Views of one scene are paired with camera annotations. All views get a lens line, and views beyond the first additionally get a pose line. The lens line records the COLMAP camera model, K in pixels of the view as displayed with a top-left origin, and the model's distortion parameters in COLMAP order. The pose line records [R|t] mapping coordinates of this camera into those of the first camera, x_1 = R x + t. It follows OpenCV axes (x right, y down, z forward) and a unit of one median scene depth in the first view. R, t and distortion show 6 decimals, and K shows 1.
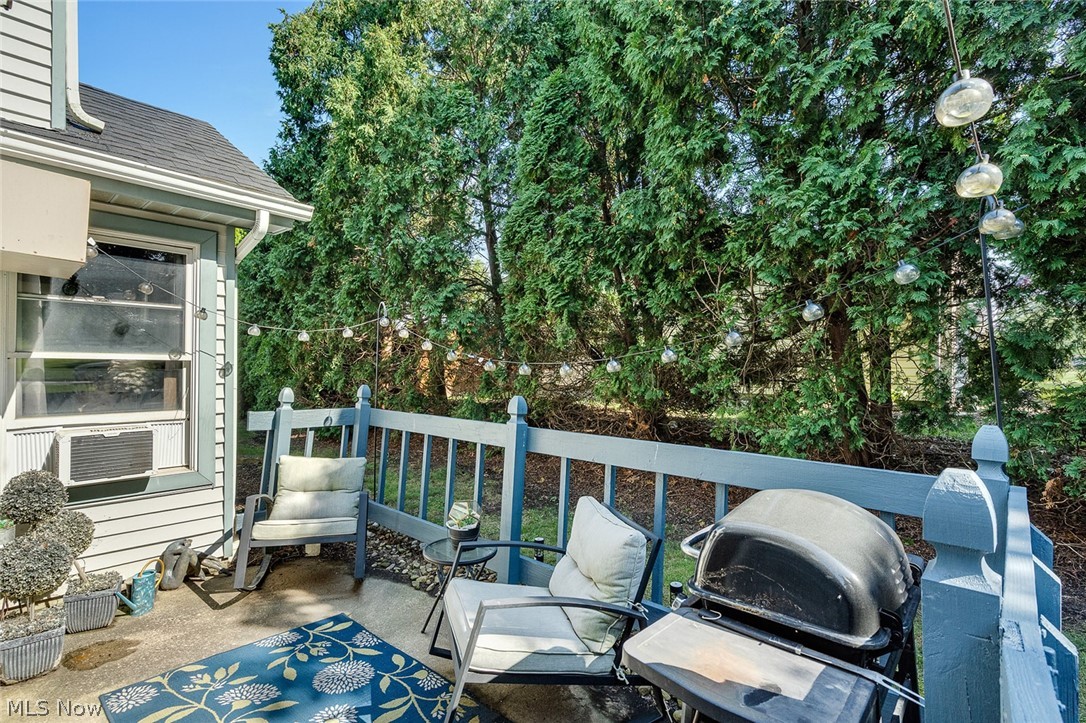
lens RADIAL K [[506.6, 0, 540.6], [0, 506.6, 368.6], [0, 0, 1]] dist [0.005139, 0.000389]
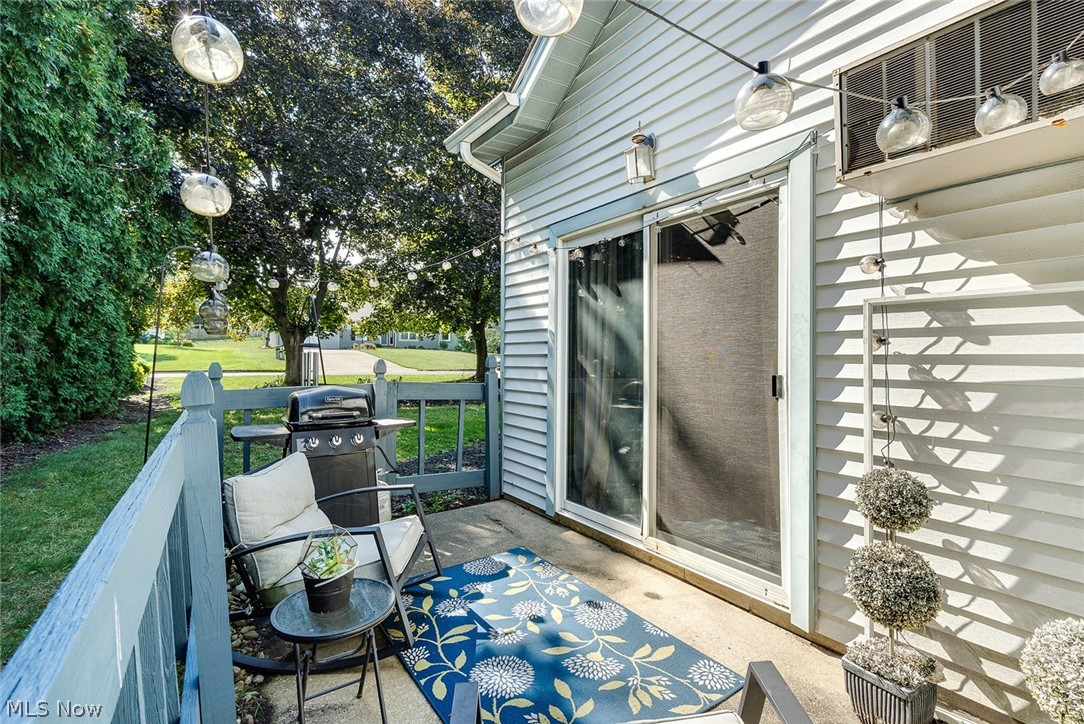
lens RADIAL K [[505.7, 0, 543.4], [0, 505.7, 361.0], [0, 0, 1]] dist [0.005139, 0.000389]
pose [[-0.969441, -0.005324, 0.245266, -0.697321], [-0.004530, 0.999983, 0.003803, 0.054683], [-0.245282, 0.002576, -0.969448, 1.910245]]
